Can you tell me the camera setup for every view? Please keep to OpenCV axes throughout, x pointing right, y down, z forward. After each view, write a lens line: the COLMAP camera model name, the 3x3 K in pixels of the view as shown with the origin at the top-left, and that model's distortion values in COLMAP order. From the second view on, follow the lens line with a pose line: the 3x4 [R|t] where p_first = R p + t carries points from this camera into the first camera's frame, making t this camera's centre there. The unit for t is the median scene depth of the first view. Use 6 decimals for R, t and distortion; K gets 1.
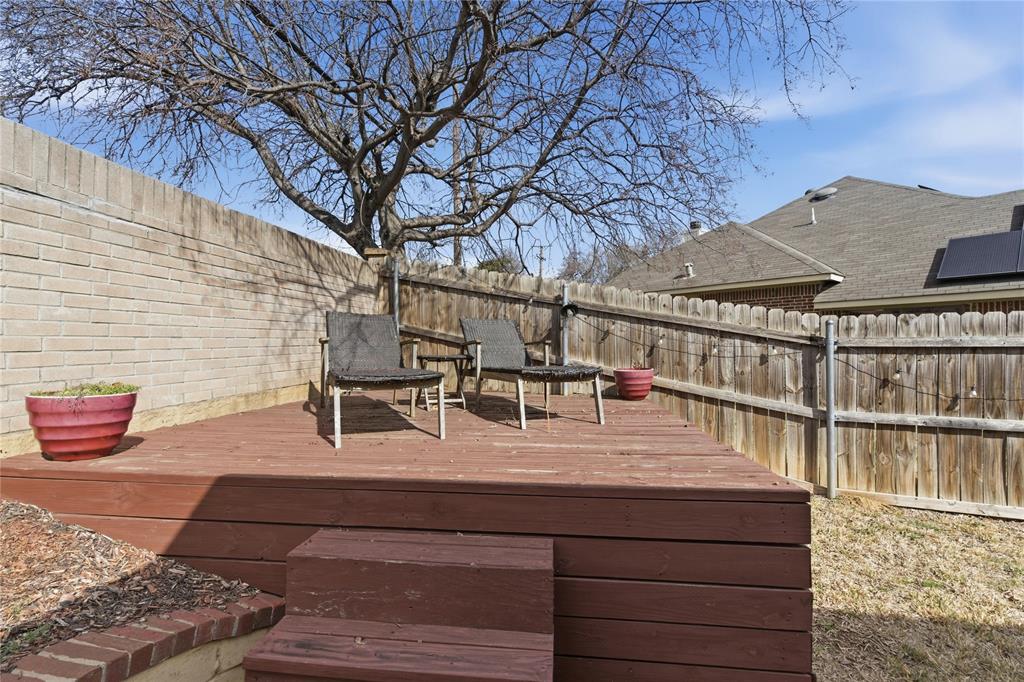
lens RADIAL K [[467.4, 0, 511.1], [0, 467.4, 341.9], [0, 0, 1]] dist [0.000418, -0.001716]
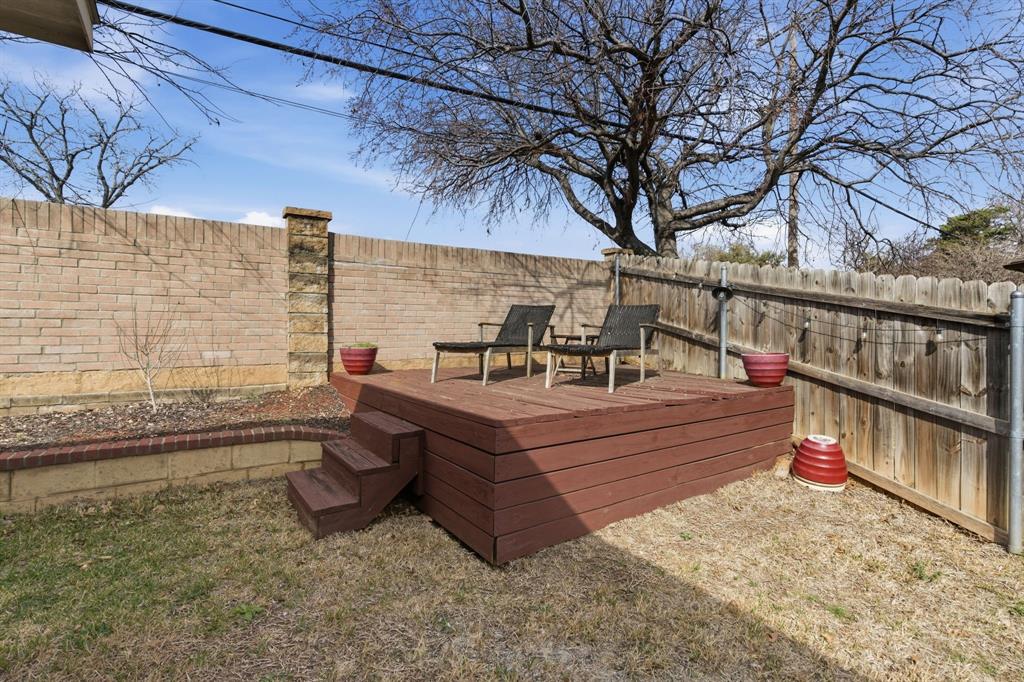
lens RADIAL K [[467.4, 0, 515.0], [0, 467.4, 337.5], [0, 0, 1]] dist [0.000418, -0.001716]
pose [[0.669753, 0.016802, -0.742394, 0.634449], [0.000203, 0.999740, 0.022810, 0.004367], [0.742584, -0.015427, 0.669576, 0.005883]]
